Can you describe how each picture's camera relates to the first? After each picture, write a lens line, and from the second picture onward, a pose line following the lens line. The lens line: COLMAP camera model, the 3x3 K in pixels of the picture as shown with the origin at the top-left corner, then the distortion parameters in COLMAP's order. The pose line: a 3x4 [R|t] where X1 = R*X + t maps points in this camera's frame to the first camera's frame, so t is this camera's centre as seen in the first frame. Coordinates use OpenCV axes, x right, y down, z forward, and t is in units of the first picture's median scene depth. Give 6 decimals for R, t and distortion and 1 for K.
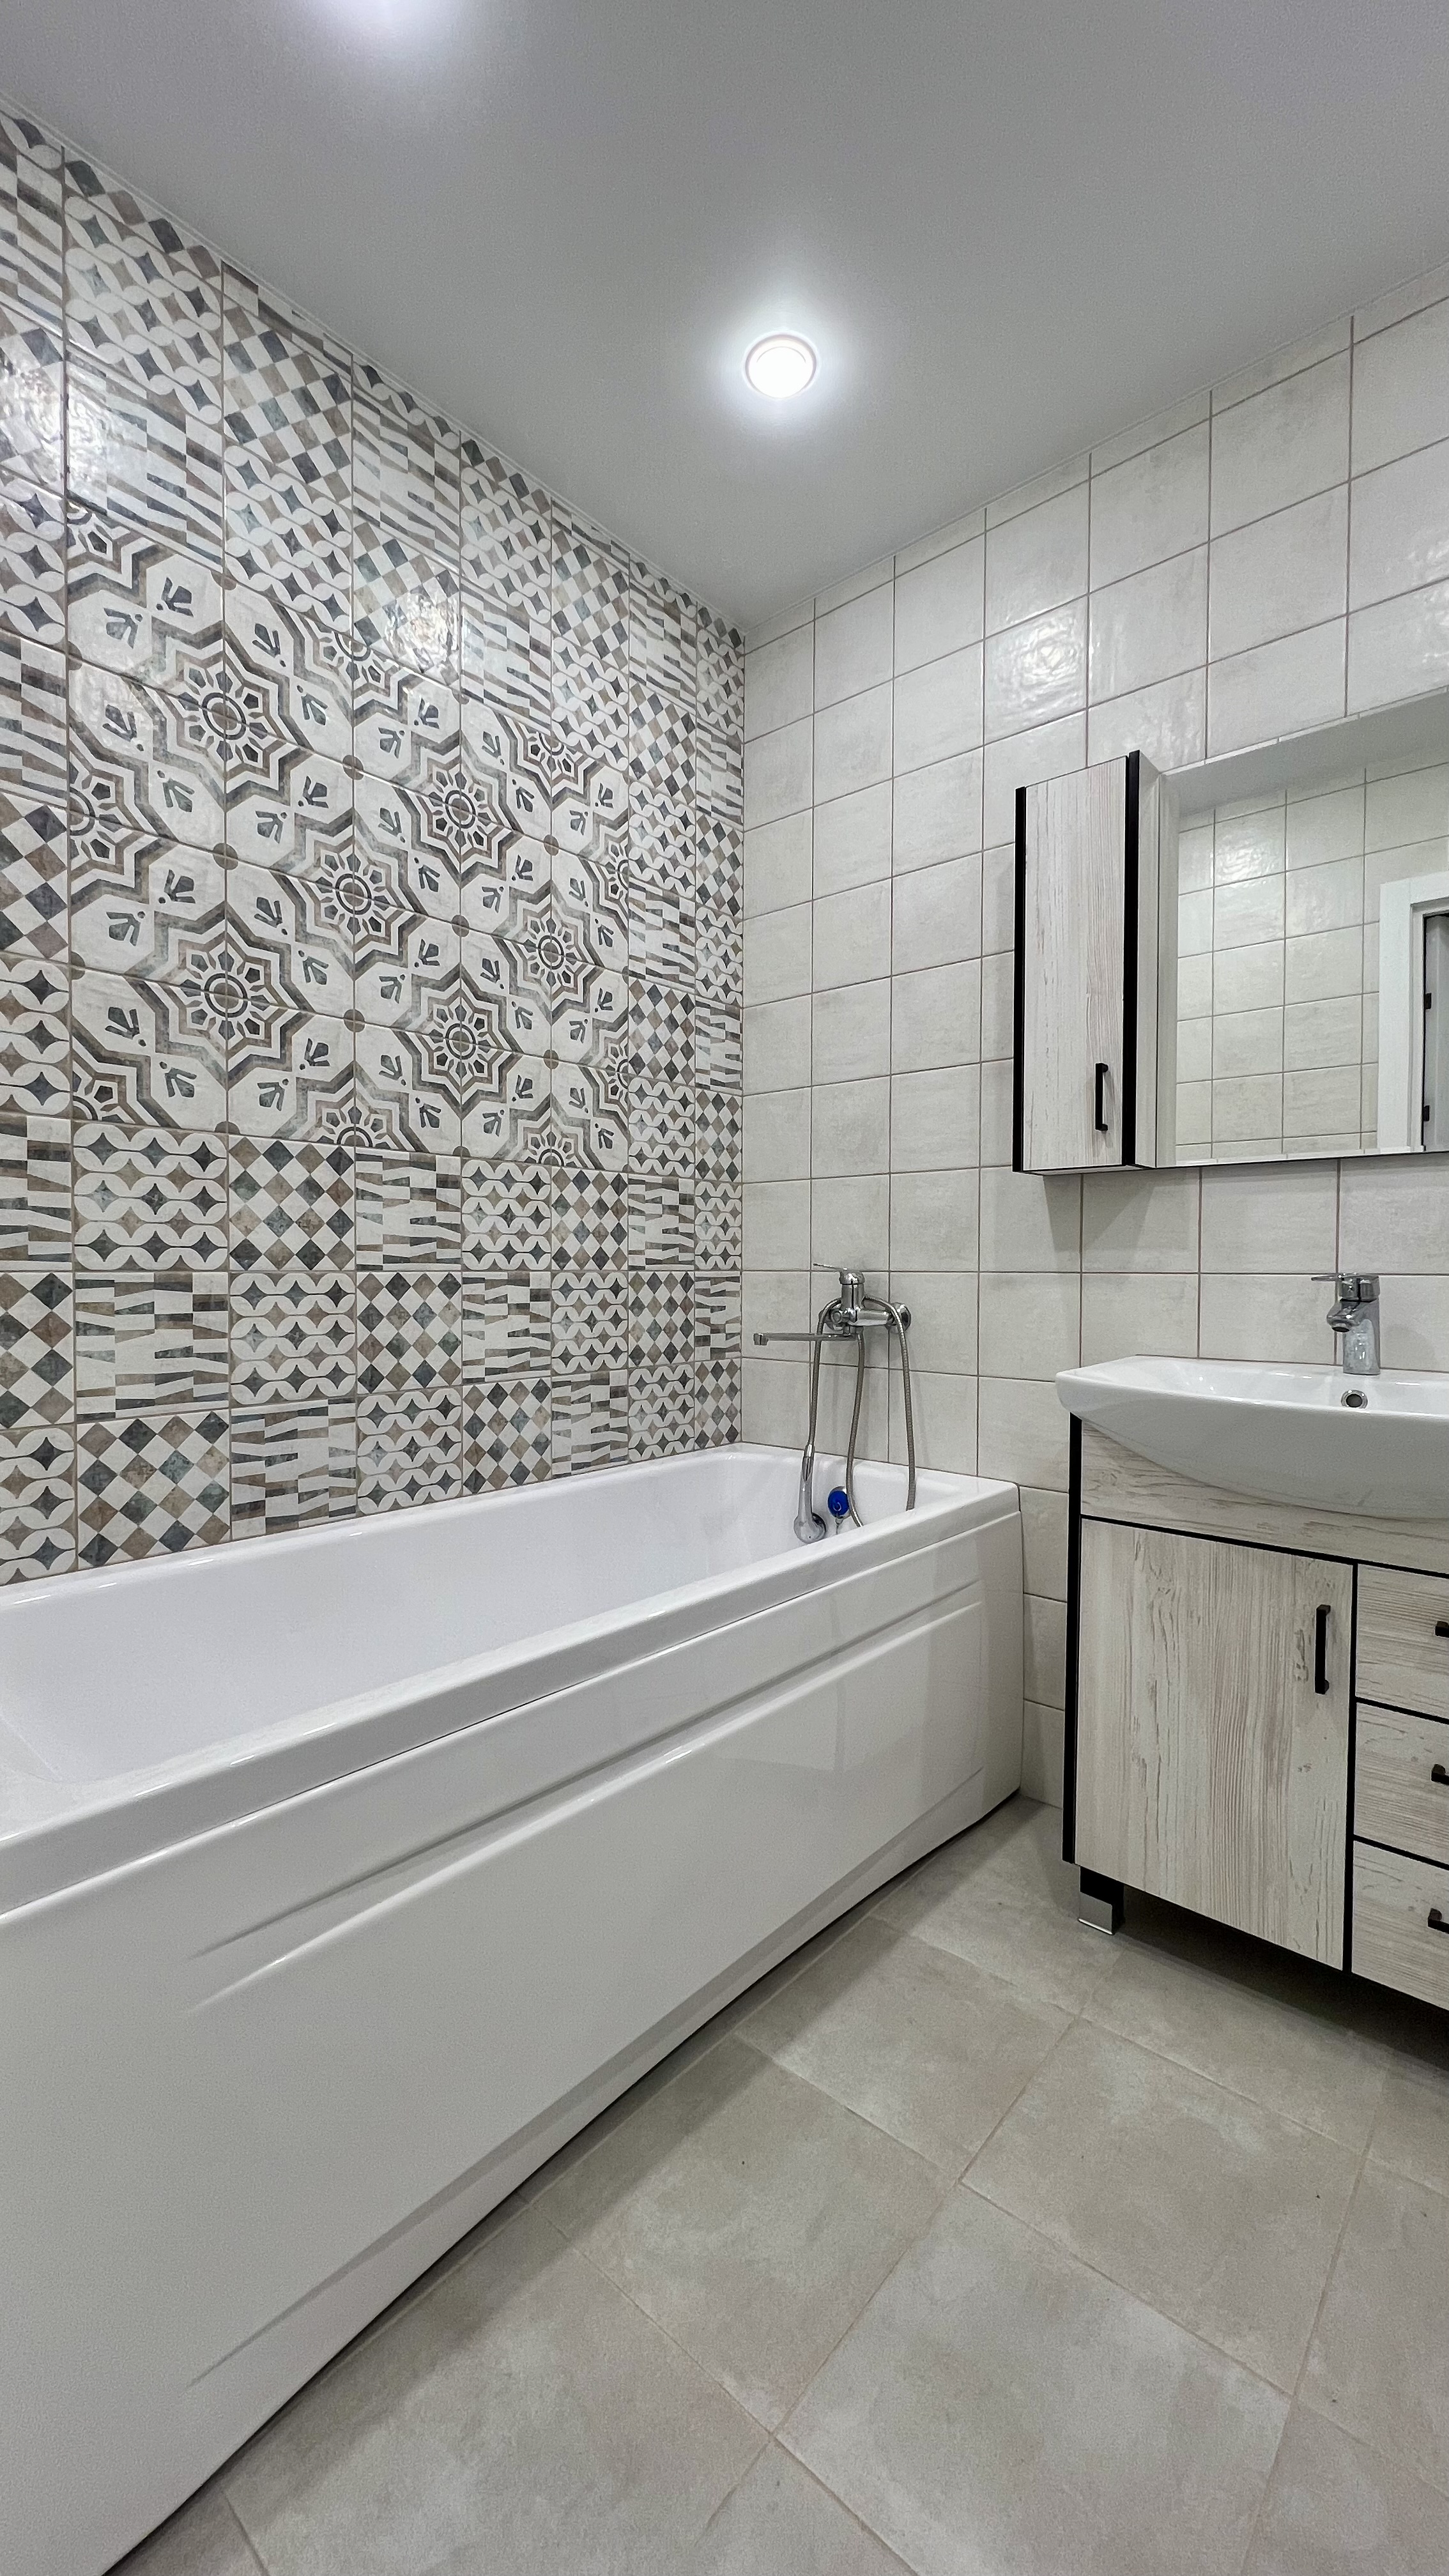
lens RADIAL K [[1027.7, 0, 721.8], [0, 1027.7, 1289.5], [0, 0, 1]] dist [-0.002524, 0.000608]
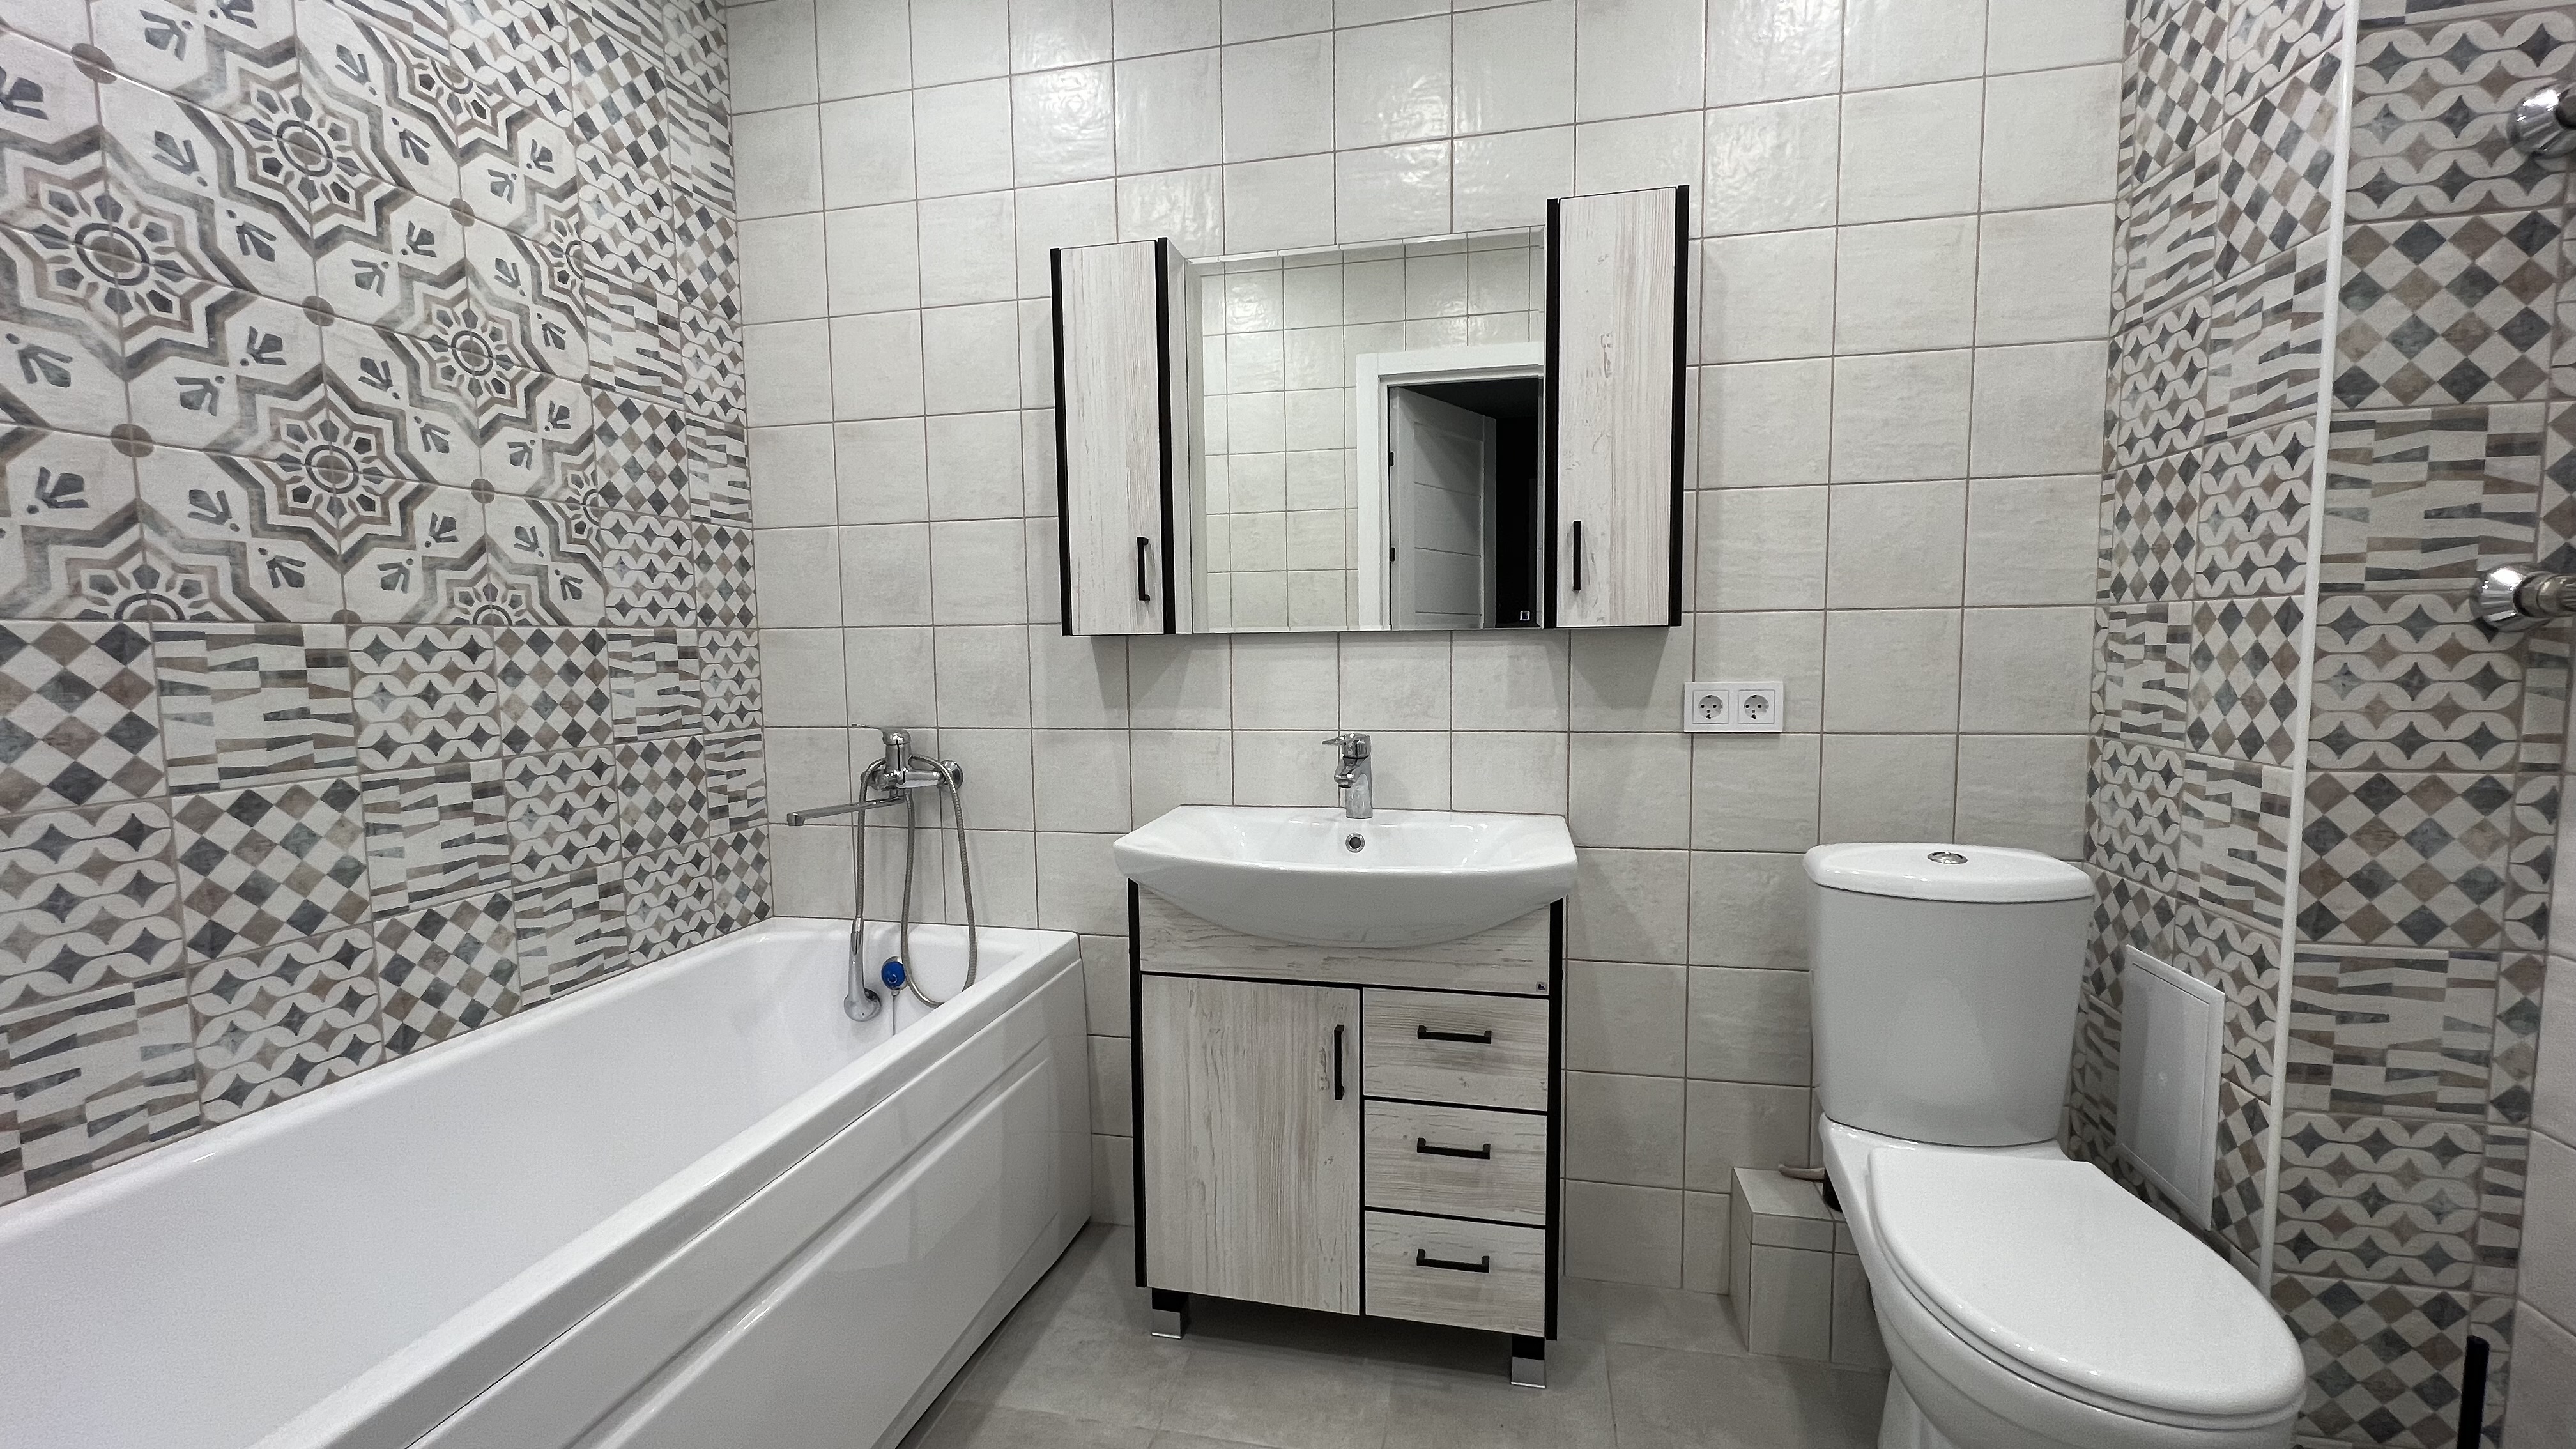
lens RADIAL K [[1027.7, 0, 1288.8], [0, 1027.7, 729.1], [0, 0, 1]] dist [-0.002524, 0.000608]
pose [[0.874686, -0.053193, 0.481762, -0.013976], [0.025141, 0.997601, 0.064504, -0.077946], [-0.484037, -0.044309, 0.873925, 0.001744]]
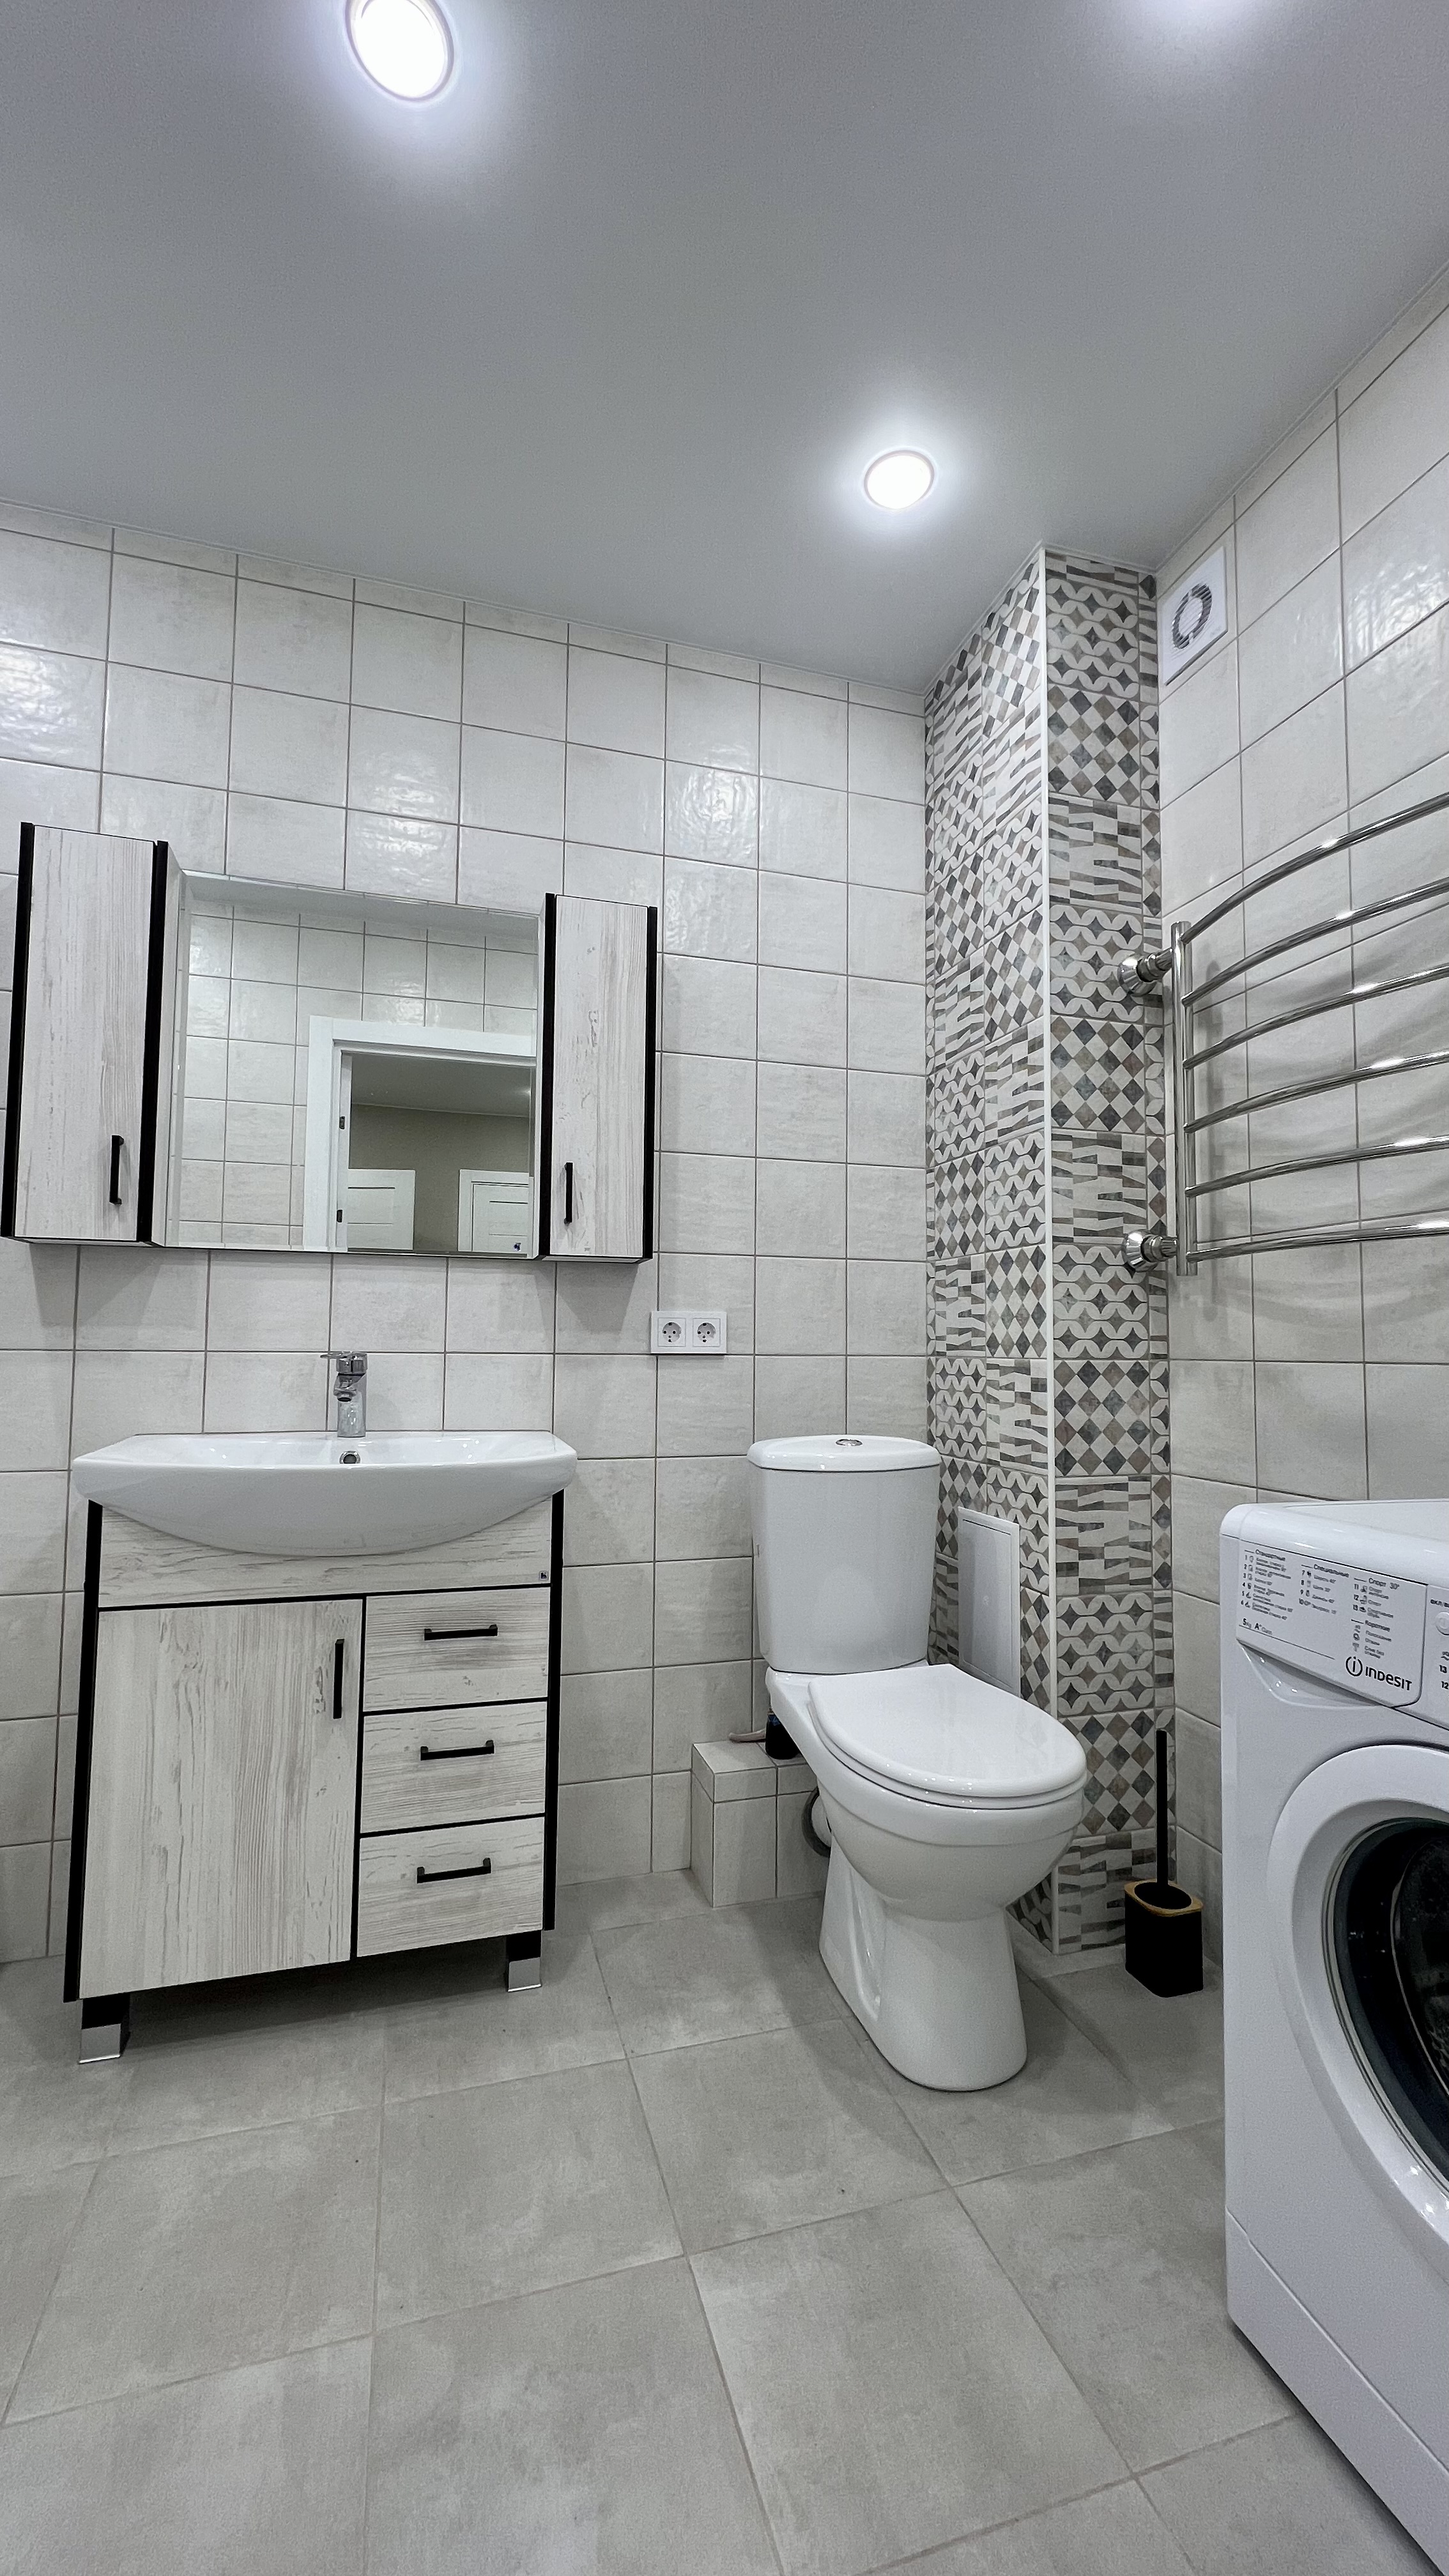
lens RADIAL K [[1027.7, 0, 721.8], [0, 1027.7, 1289.5], [0, 0, 1]] dist [-0.002524, 0.000608]
pose [[0.531727, 0.051820, 0.845329, -0.125693], [0.010429, 0.997650, -0.067718, -0.002022], [-0.846852, 0.044823, 0.529937, 0.003123]]
